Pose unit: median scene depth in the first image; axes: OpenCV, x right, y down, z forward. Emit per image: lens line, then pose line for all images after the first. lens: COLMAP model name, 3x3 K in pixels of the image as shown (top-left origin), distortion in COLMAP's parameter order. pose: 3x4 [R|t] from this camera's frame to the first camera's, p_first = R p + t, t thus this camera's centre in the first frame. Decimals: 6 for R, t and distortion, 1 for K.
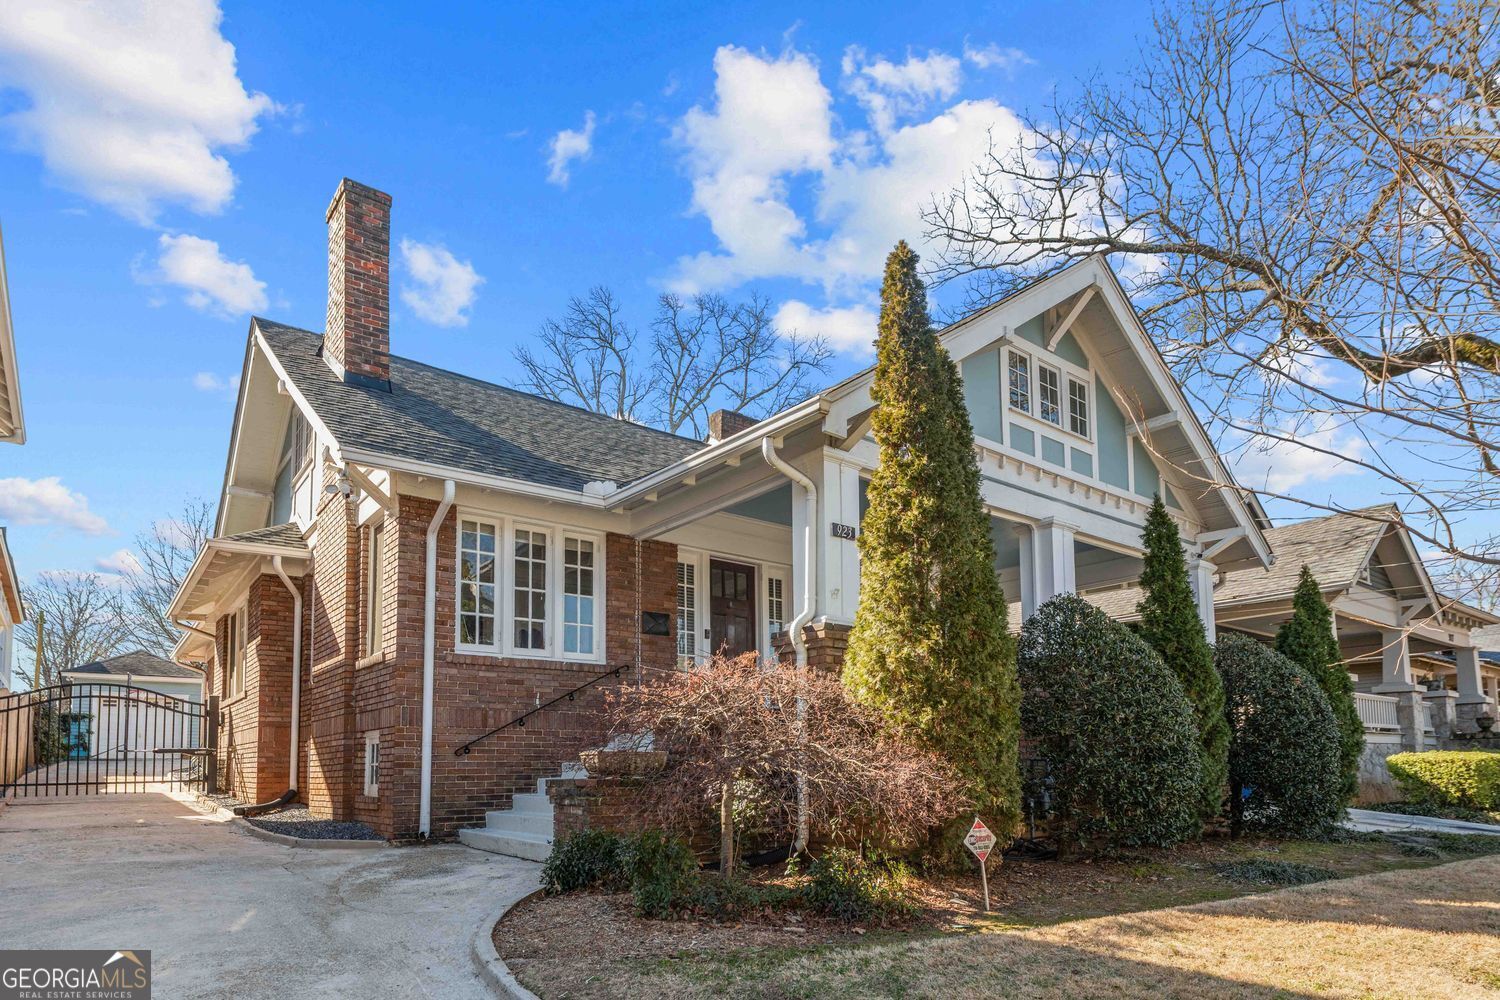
lens RADIAL K [[830.8, 0, 749.1], [0, 830.8, 509.0], [0, 0, 1]] dist [-0.001664, -0.000079]
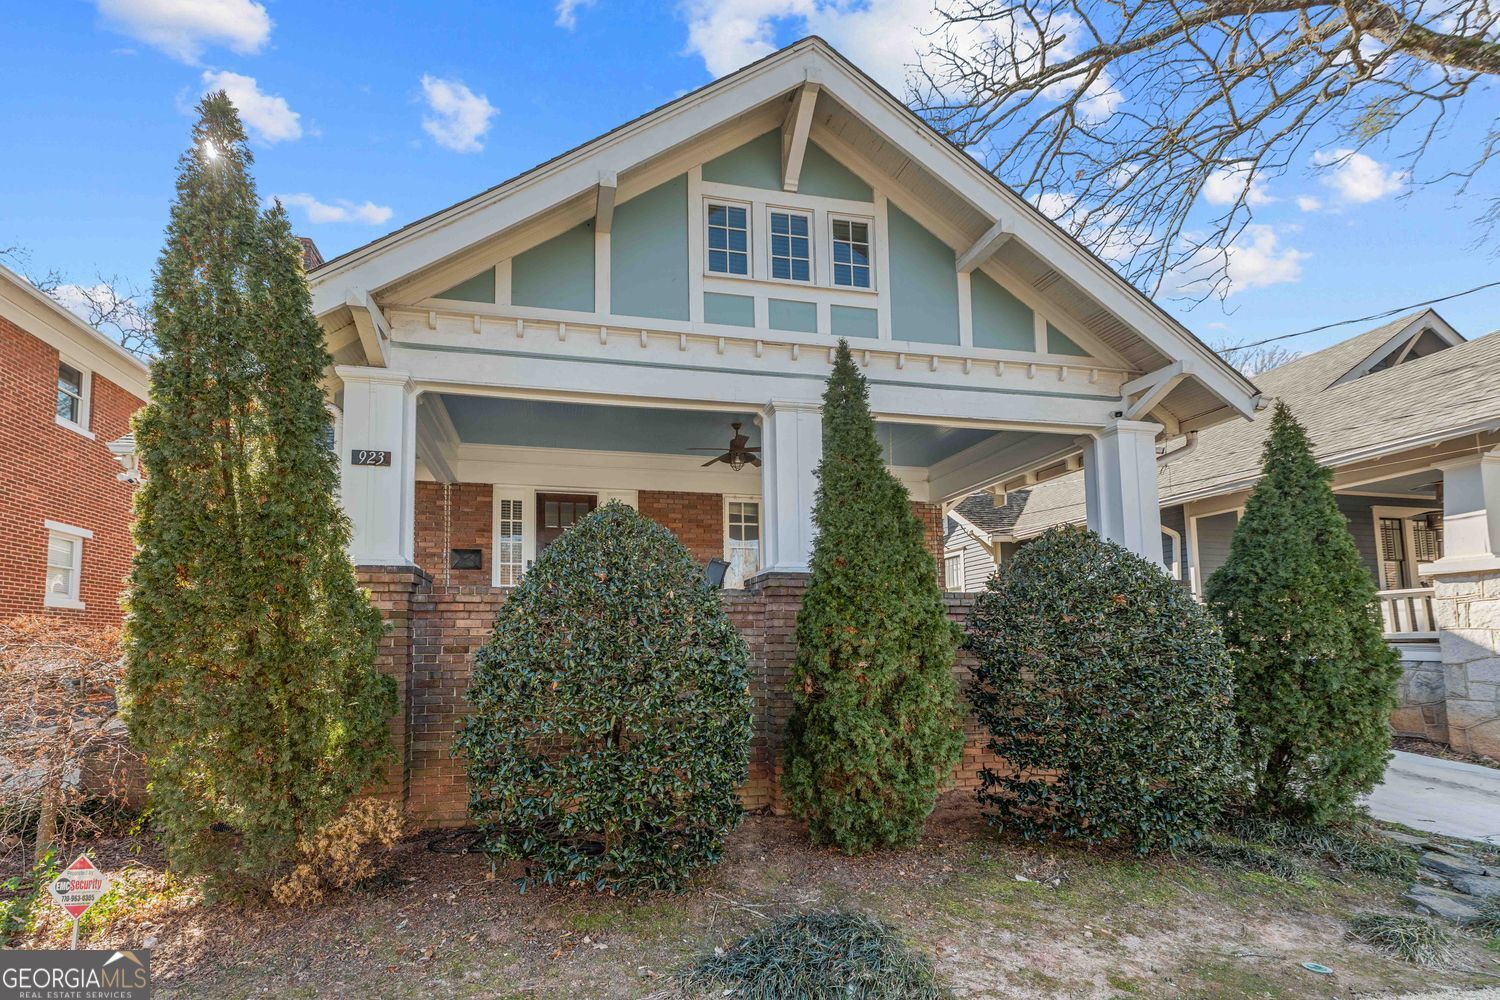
lens RADIAL K [[610.2, 0, 749.8], [0, 610.2, 484.5], [0, 0, 1]] dist [0.002636, 0.000147]
pose [[0.888509, -0.110674, -0.445312, 0.558041], [0.134719, 0.990626, 0.022597, 0.069987], [0.438636, -0.080070, 0.895090, 0.437267]]
